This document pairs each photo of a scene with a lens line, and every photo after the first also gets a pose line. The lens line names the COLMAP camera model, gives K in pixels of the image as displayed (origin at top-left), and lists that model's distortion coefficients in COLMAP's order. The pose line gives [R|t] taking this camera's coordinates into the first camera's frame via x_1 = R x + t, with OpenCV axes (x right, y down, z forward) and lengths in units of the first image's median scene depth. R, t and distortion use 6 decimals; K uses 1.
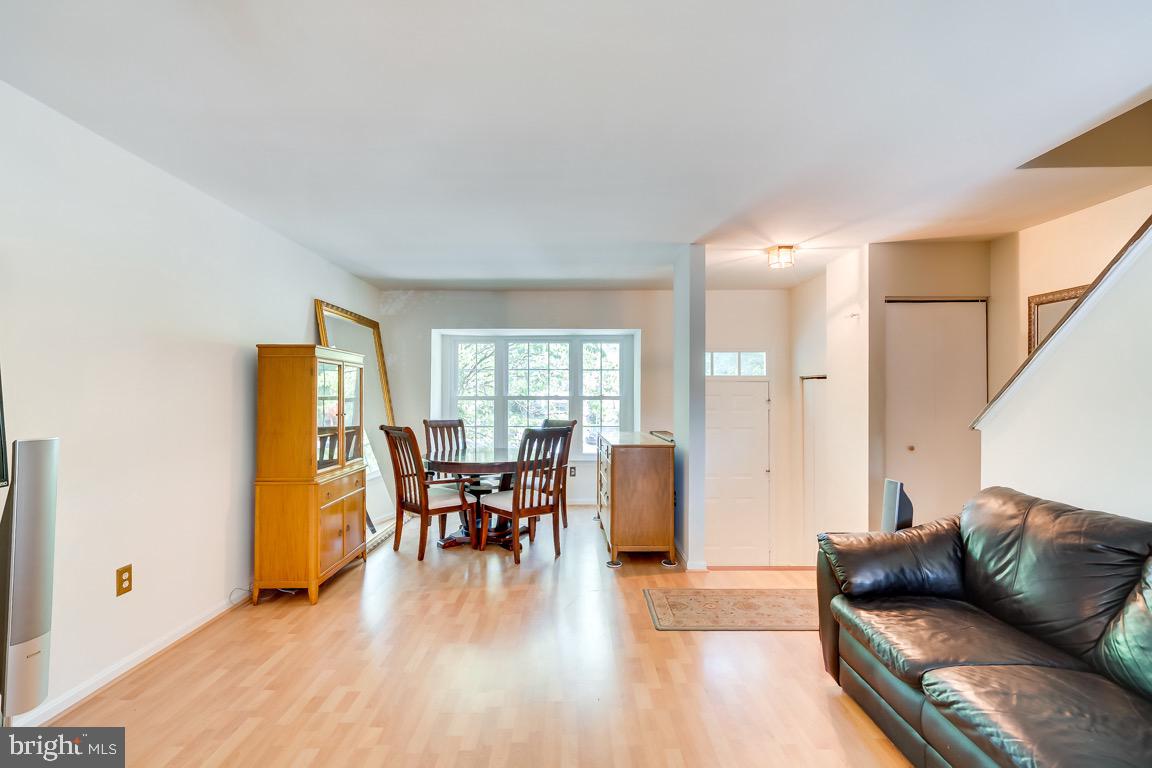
lens RADIAL K [[541.6, 0, 571.3], [0, 541.6, 389.2], [0, 0, 1]] dist [-0.001189, 0.013609]
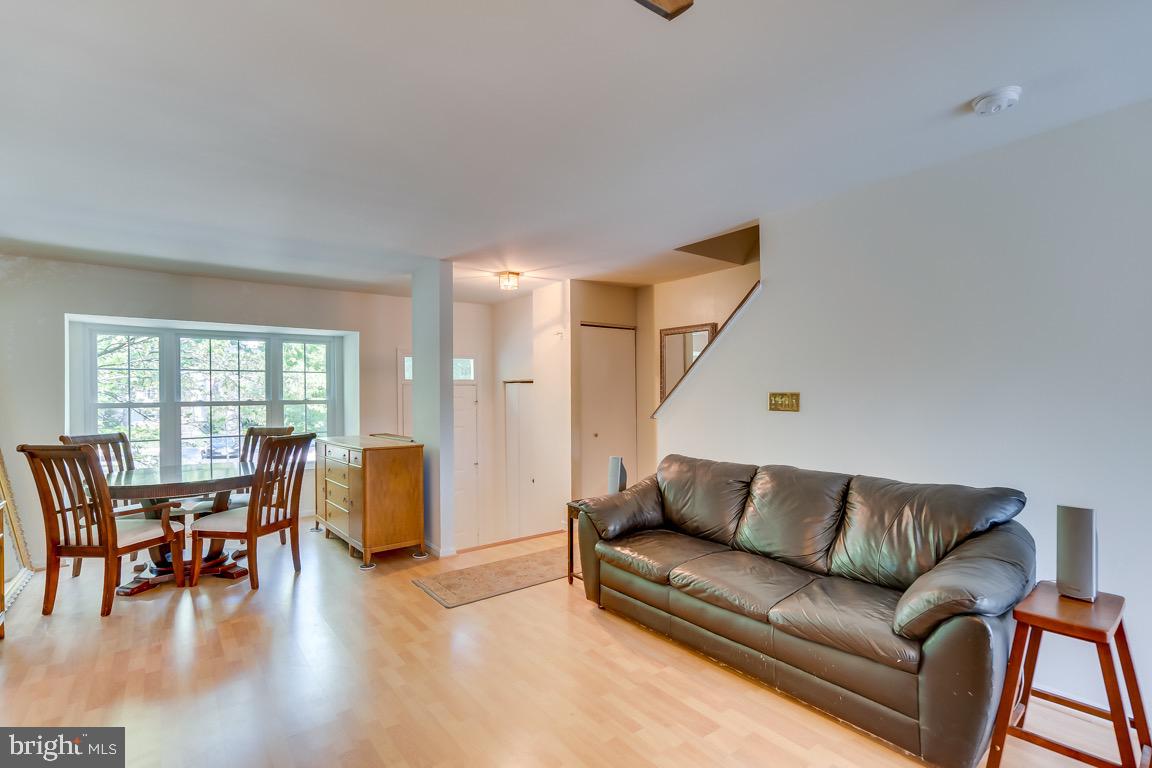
lens RADIAL K [[537.8, 0, 576.0], [0, 537.8, 398.8], [0, 0, 1]] dist [0.000187, 0.013968]
pose [[0.790766, -0.013585, 0.611968, -0.225713], [0.005269, 0.999868, 0.015387, -0.002519], [-0.612096, -0.008943, 0.790733, -0.026252]]
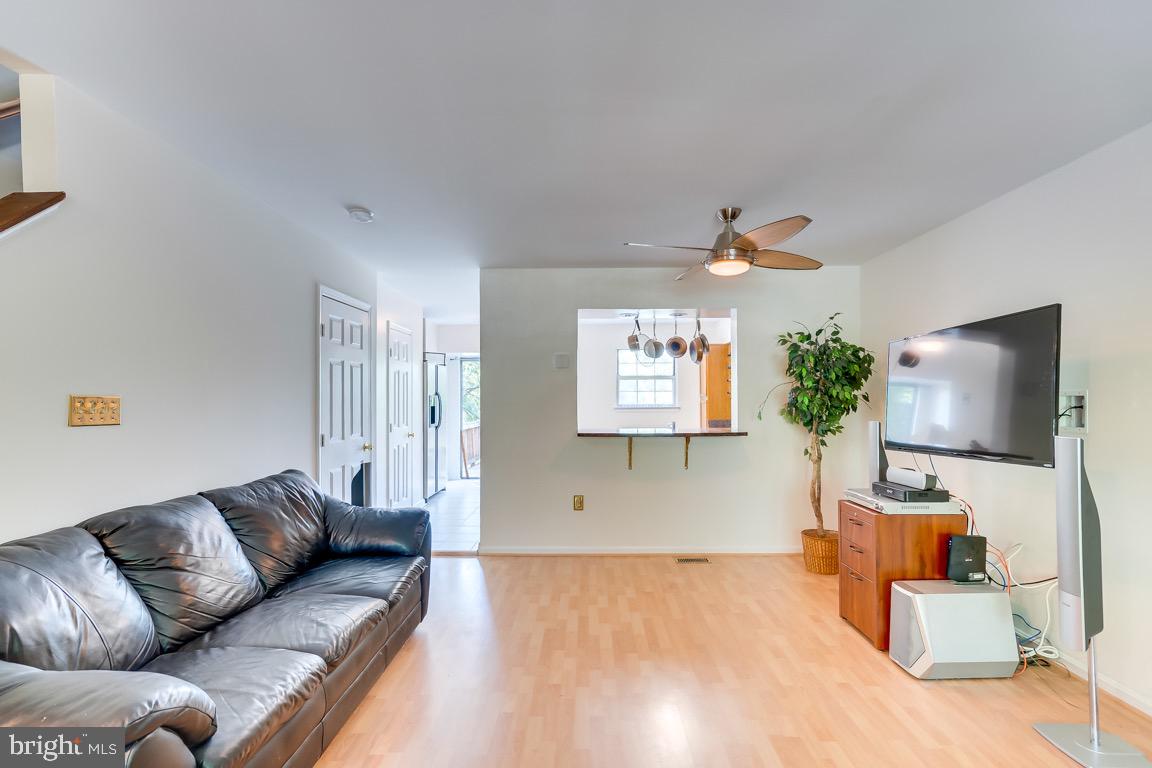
lens RADIAL K [[532.5, 0, 580.6], [0, 532.5, 388.9], [0, 0, 1]] dist [-0.002034, 0.012529]
pose [[-0.999884, -0.004029, 0.014679, 0.055514], [-0.004443, 0.999590, -0.028288, 0.008093], [-0.014559, -0.028350, -0.999492, 0.908875]]
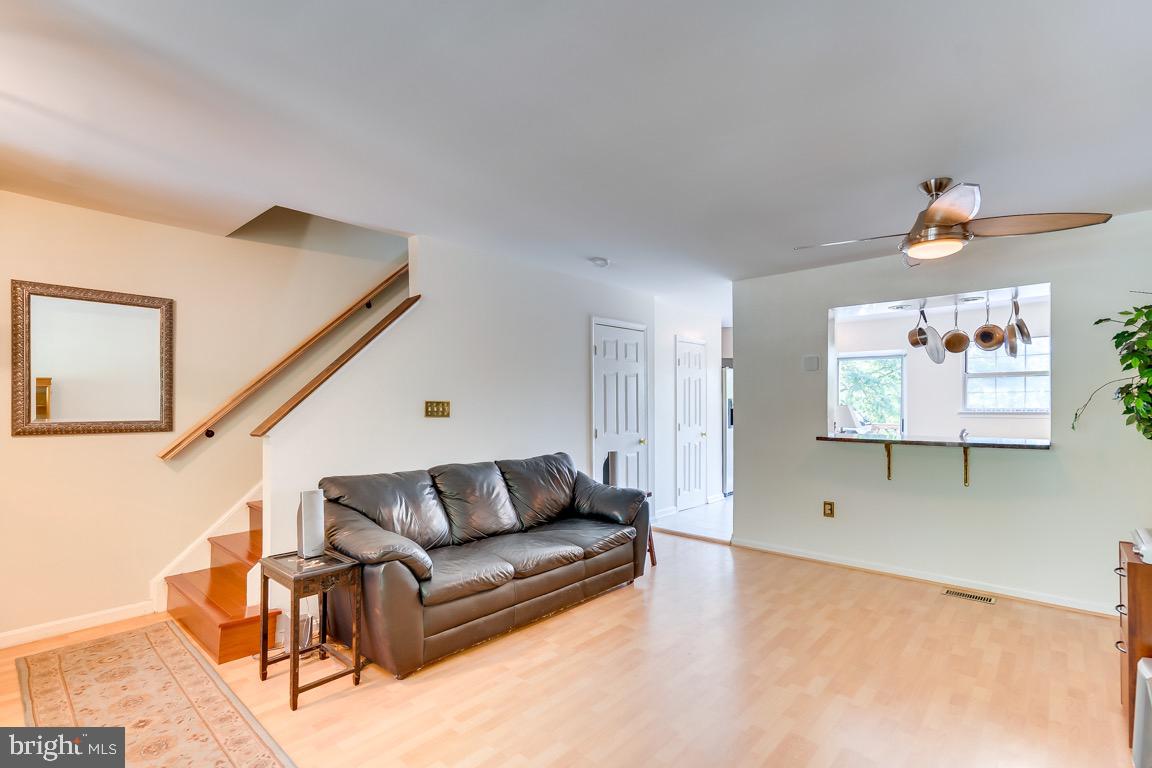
lens RADIAL K [[529.5, 0, 576.9], [0, 529.5, 399.2], [0, 0, 1]] dist [-0.010910, 0.013408]
pose [[-0.739113, 0.001270, 0.673580, -0.268486], [-0.007025, 0.999929, -0.009593, 0.005797], [-0.673544, -0.011822, -0.739052, 0.923098]]
